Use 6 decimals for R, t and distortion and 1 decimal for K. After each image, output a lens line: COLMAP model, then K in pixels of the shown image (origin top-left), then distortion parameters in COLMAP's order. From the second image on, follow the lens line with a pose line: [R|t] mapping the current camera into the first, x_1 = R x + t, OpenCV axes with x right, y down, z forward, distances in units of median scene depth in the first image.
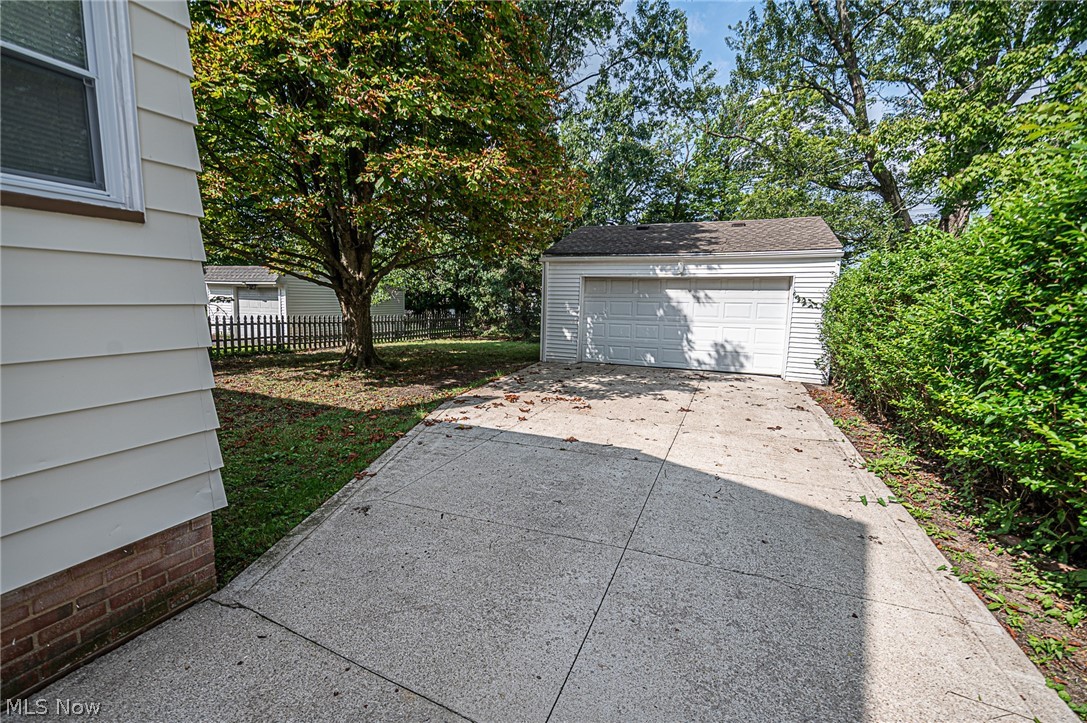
lens RADIAL K [[441.6, 0, 544.2], [0, 441.6, 361.1], [0, 0, 1]] dist [-0.001059, -0.000123]
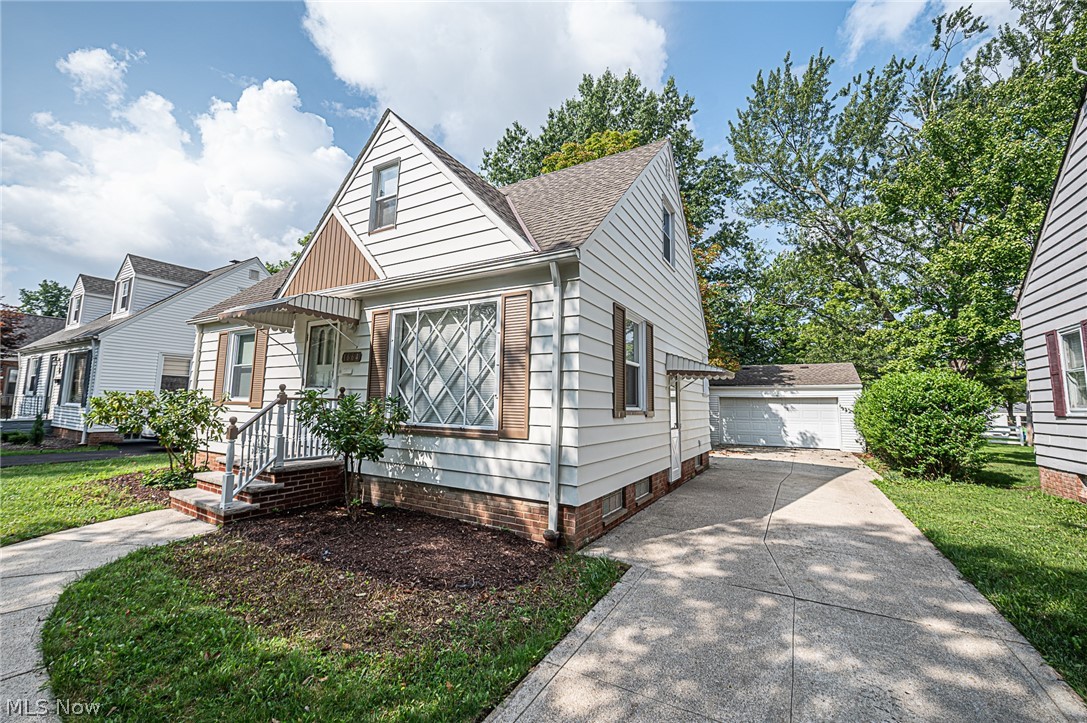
lens RADIAL K [[441.6, 0, 540.9], [0, 441.6, 356.1], [0, 0, 1]] dist [-0.001059, -0.000123]
pose [[0.992225, -0.020212, -0.122807, -0.462059], [-0.010982, 0.968659, -0.248152, 0.121979], [0.123974, 0.247572, 0.960905, -1.003380]]
